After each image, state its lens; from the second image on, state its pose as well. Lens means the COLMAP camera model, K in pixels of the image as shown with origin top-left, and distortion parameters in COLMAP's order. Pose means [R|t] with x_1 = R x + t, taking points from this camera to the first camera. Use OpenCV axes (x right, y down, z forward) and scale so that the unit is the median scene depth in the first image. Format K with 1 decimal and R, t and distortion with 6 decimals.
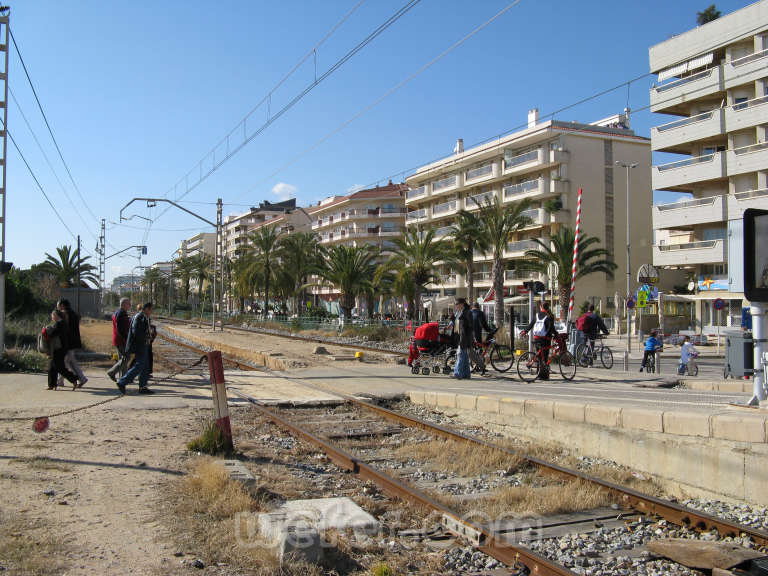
lens RADIAL K [[786.7, 0, 381.7], [0, 786.7, 283.9], [0, 0, 1]] dist [-0.143127, 0.000000]
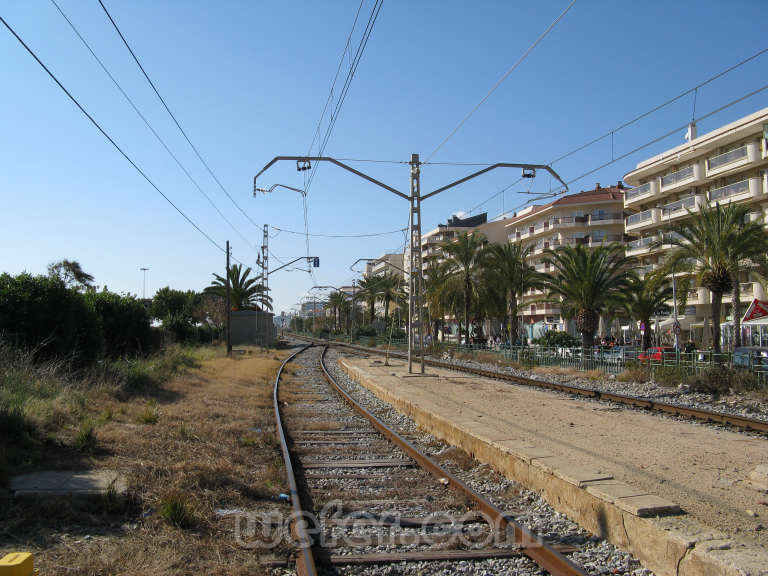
lens RADIAL K [[786.7, 0, 383.0], [0, 786.7, 285.6], [0, 0, 1]] dist [-0.143127, 0.000000]
pose [[0.972873, -0.021859, -0.230306, -0.034084], [0.015503, 0.999448, -0.029373, 0.003595], [0.230821, 0.025006, 0.972675, 0.146852]]
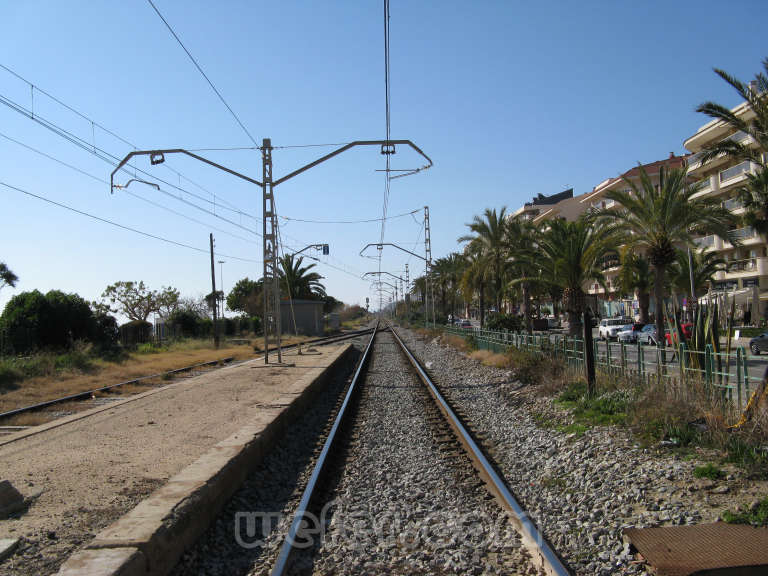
lens RADIAL K [[786.7, 0, 380.6], [0, 786.7, 286.8], [0, 0, 1]] dist [-0.143127, 0.000000]
pose [[0.924866, -0.053415, -0.376524, 0.031656], [0.052643, 0.998537, -0.012348, 0.005115], [0.376633, -0.008401, 0.926325, 0.175227]]
